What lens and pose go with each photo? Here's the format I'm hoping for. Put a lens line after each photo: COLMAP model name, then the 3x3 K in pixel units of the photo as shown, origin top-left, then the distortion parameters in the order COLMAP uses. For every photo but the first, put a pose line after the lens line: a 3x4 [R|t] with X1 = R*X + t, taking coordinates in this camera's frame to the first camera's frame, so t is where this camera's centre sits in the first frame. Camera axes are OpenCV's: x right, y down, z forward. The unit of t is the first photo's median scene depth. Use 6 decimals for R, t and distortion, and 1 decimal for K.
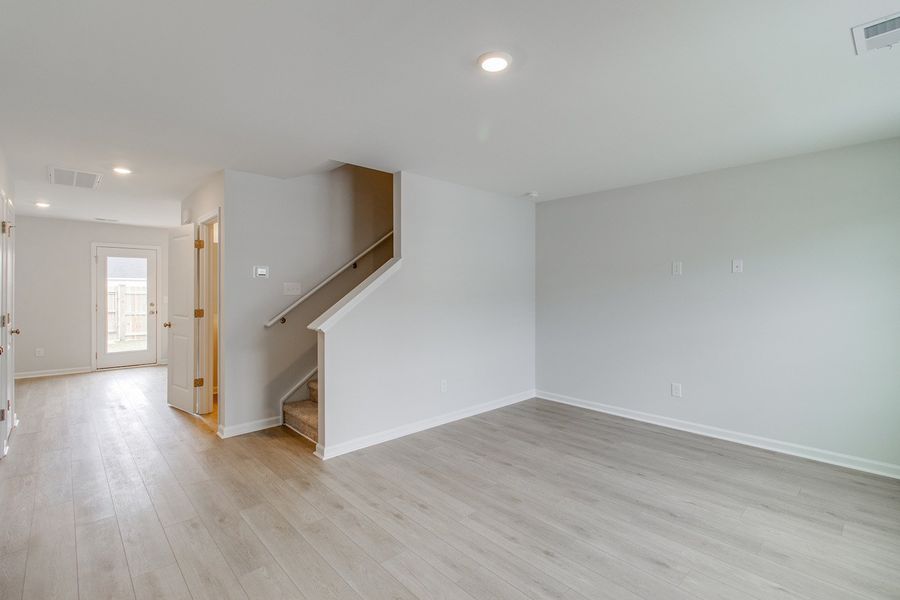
lens RADIAL K [[417.2, 0, 454.6], [0, 417.2, 295.3], [0, 0, 1]] dist [-0.000216, 0.000271]
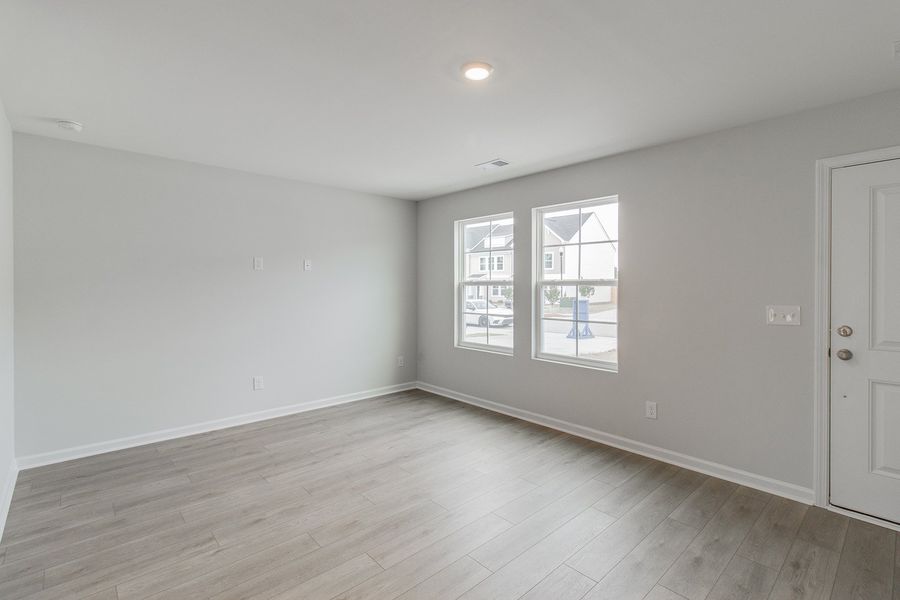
lens RADIAL K [[417.2, 0, 453.3], [0, 417.2, 291.1], [0, 0, 1]] dist [-0.000216, 0.000271]
pose [[0.009753, -0.013988, 0.999855, -0.598761], [0.011089, 0.999842, 0.013879, -0.006705], [-0.999891, 0.010952, 0.009906, 0.643146]]
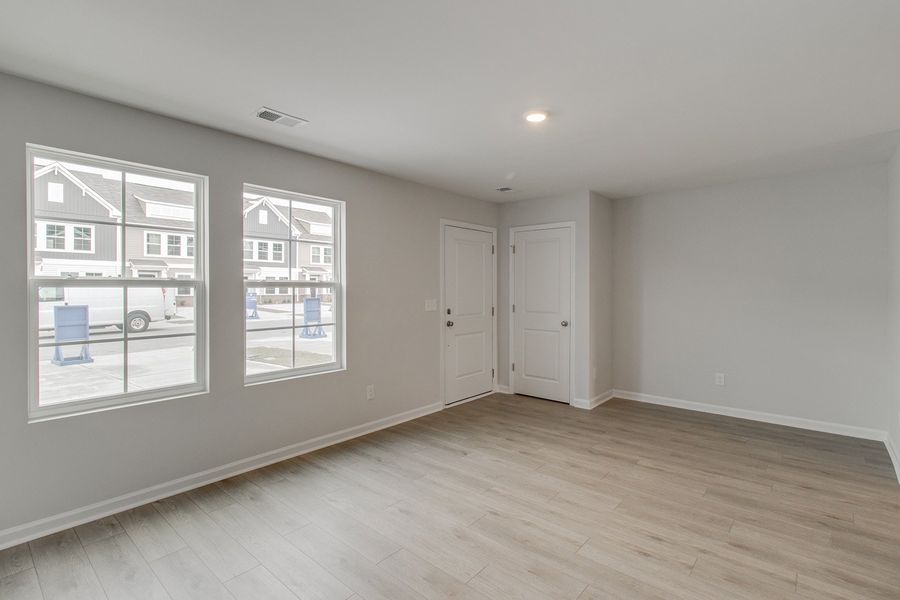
lens RADIAL K [[430.4, 0, 462.3], [0, 430.4, 290.2], [0, 0, 1]] dist [0.012959, -0.001202]
pose [[-0.993141, -0.002219, -0.116903, 0.302544], [-0.004438, 0.999815, 0.018725, -0.016694], [0.116840, 0.019115, -0.992967, 1.438515]]
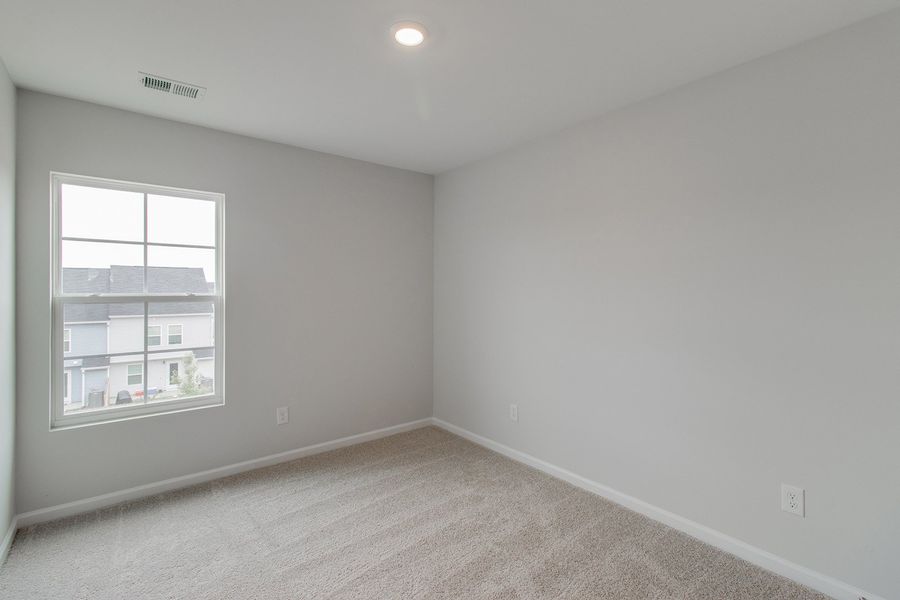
lens RADIAL K [[417.2, 0, 444.6], [0, 417.2, 292.3], [0, 0, 1]] dist [-0.000216, 0.000271]
pose [[-0.997945, 0.013004, 0.062738, 0.069222], [0.012892, 0.999914, -0.002191, -0.013755], [-0.062761, -0.001377, -0.998028, 1.222662]]
